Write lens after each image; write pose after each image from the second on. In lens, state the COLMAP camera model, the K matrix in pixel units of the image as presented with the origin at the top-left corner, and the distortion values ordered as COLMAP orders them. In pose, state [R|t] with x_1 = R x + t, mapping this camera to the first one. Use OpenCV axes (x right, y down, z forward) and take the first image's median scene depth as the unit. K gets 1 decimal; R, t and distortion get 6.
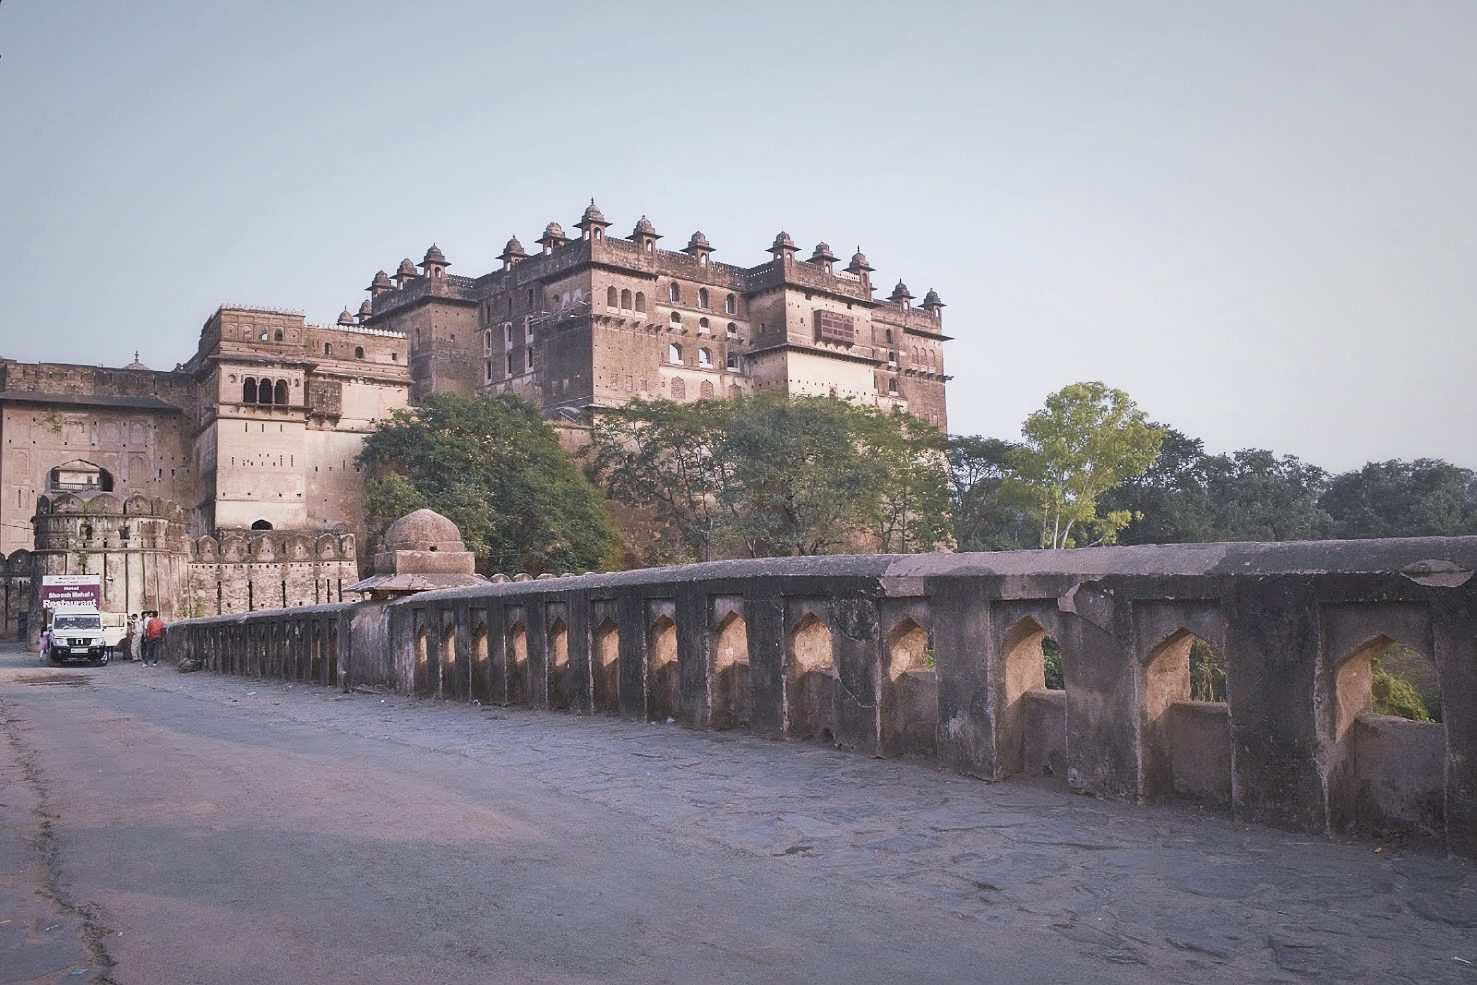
lens RADIAL K [[1150.2, 0, 738.5], [0, 1150.2, 492.5], [0, 0, 1]] dist [-0.092400, 0.008630]
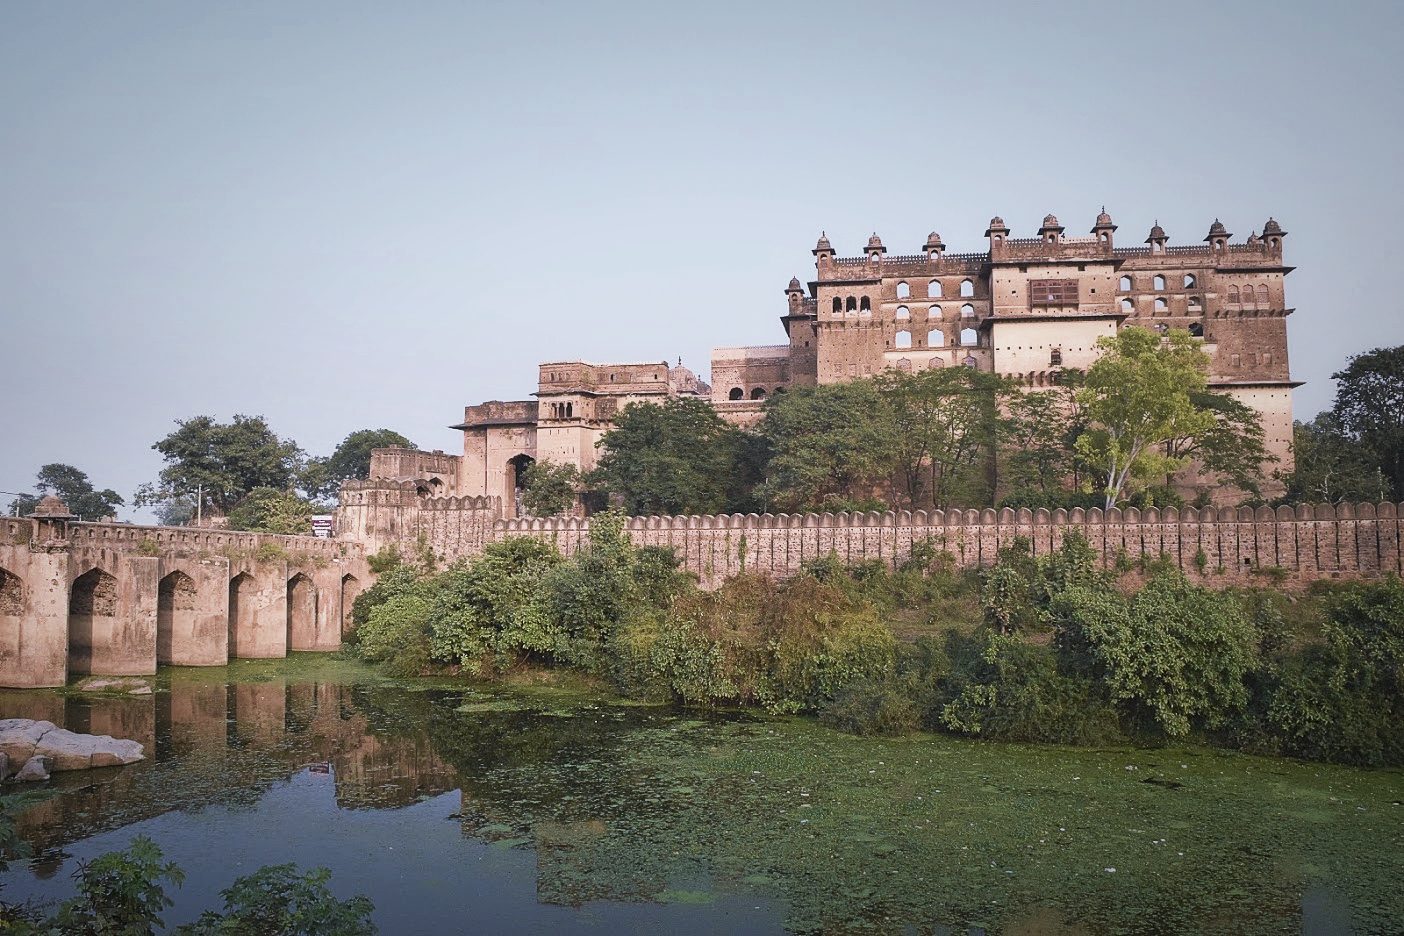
lens RADIAL K [[1093.3, 0, 702.0], [0, 1093.3, 468.0], [0, 0, 1]] dist [-0.092400, 0.008630]
pose [[0.609154, -0.030827, -0.792453, 0.709700], [0.047912, 0.998849, -0.002026, 0.007792], [0.791604, -0.036734, 0.609930, 0.112419]]
